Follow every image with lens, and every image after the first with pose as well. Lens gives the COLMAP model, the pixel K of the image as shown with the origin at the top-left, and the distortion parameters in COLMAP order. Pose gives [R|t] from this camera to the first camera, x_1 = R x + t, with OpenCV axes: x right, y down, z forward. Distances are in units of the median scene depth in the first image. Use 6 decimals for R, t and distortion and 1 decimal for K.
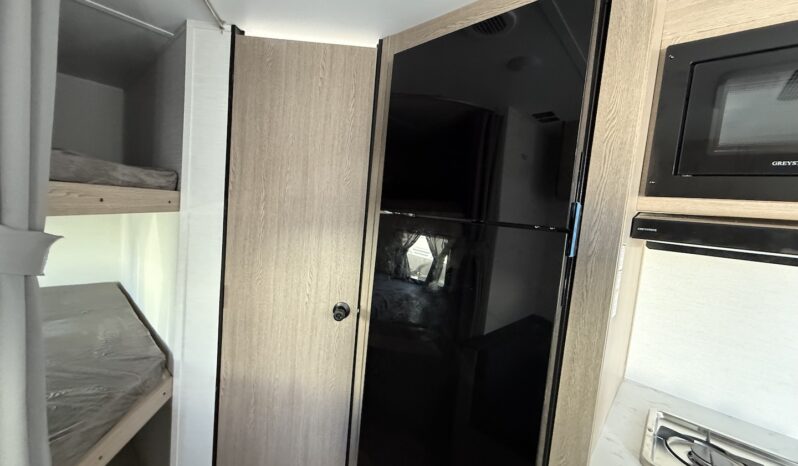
lens RADIAL K [[317.3, 0, 396.8], [0, 317.3, 232.3], [0, 0, 1]] dist [-0.001378, 0.000497]
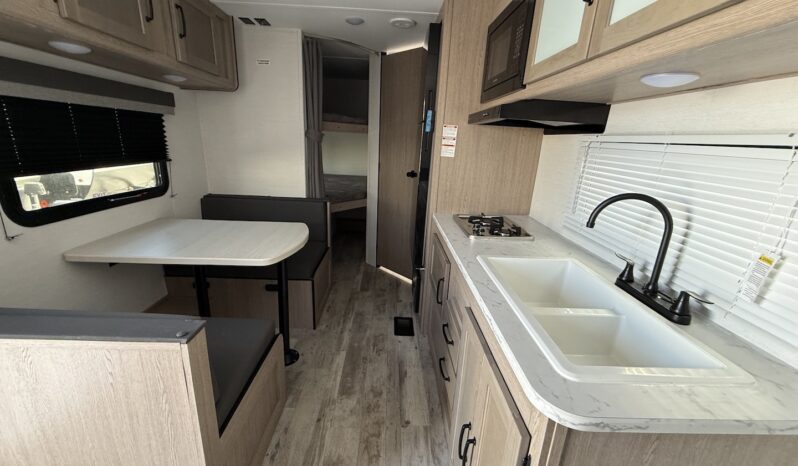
lens RADIAL K [[317.3, 0, 398.1], [0, 317.3, 233.6], [0, 0, 1]] dist [-0.001378, 0.000497]
pose [[0.686925, 0.150135, -0.711052, 2.085591], [-0.040373, 0.984801, 0.168932, 0.419827], [0.725606, -0.087336, 0.682545, -0.957027]]
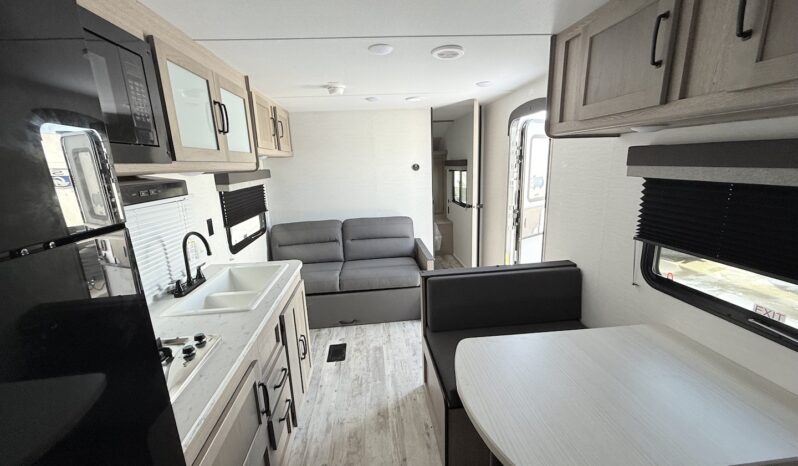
lens RADIAL K [[317.3, 0, 398.1], [0, 317.3, 231.8], [0, 0, 1]] dist [-0.001378, 0.000497]
pose [[-0.738525, -0.207900, 0.641373, -0.317382], [0.019744, 0.944195, 0.328795, -0.177591], [-0.673937, 0.255487, -0.693206, 0.903153]]
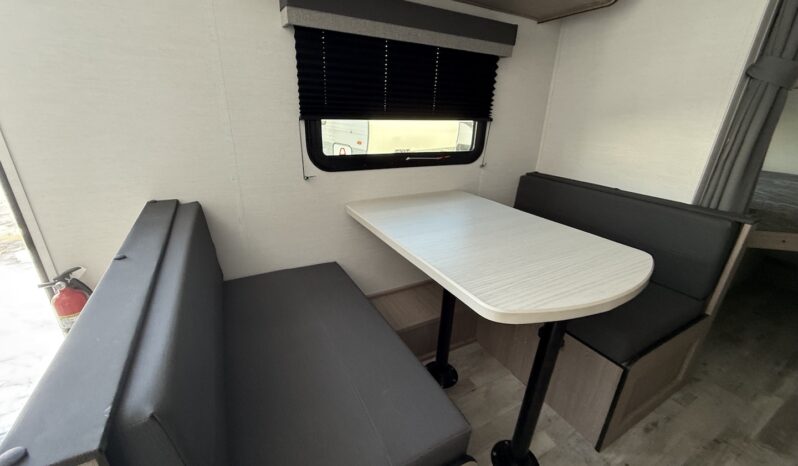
lens RADIAL K [[317.3, 0, 401.4], [0, 317.3, 234.5], [0, 0, 1]] dist [-0.001378, 0.000497]
pose [[-0.319634, 0.245046, -0.915307, 1.138734], [-0.134102, 0.944559, 0.299707, 0.499226], [0.938004, 0.218541, -0.269052, -0.354415]]
